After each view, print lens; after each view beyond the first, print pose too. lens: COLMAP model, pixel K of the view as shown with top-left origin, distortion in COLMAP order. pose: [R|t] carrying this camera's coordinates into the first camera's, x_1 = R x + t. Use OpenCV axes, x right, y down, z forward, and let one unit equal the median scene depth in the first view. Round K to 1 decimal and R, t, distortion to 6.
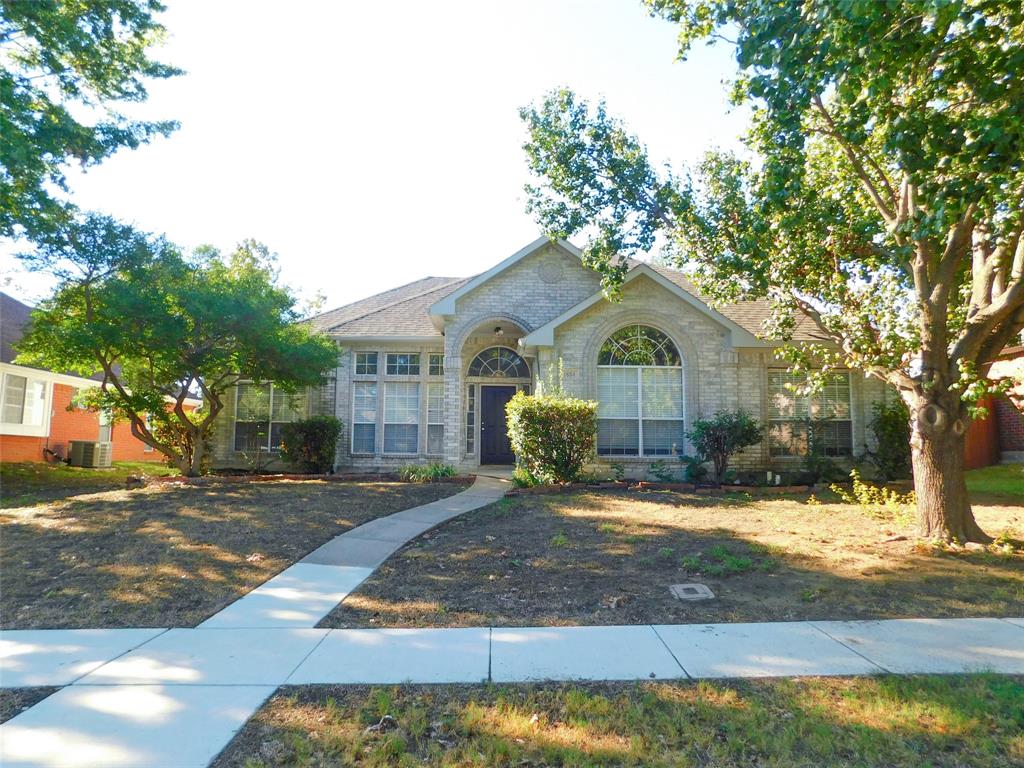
lens RADIAL K [[684.1, 0, 511.7], [0, 684.1, 381.1], [0, 0, 1]] dist [-0.047964, 0.029557]
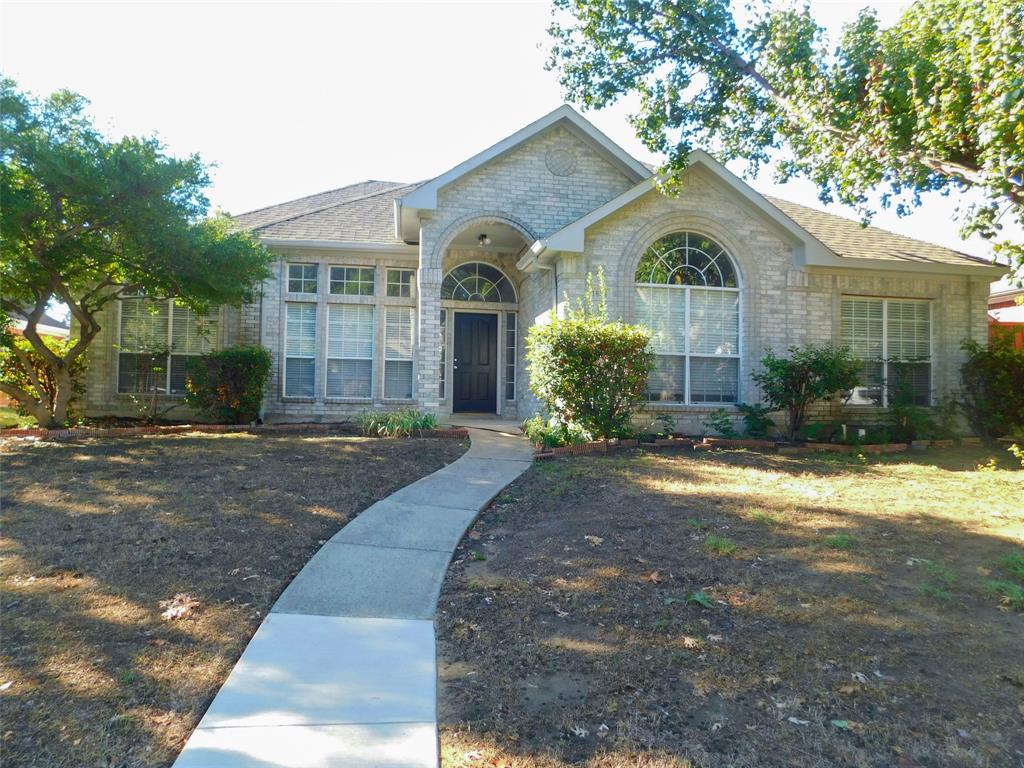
lens RADIAL K [[684.1, 0, 514.4], [0, 684.1, 383.9], [0, 0, 1]] dist [-0.047964, 0.029557]
pose [[0.988755, 0.011983, 0.149063, -0.116043], [-0.024128, 0.996508, 0.079936, 0.030823], [-0.147584, -0.082634, 0.985591, 0.270695]]
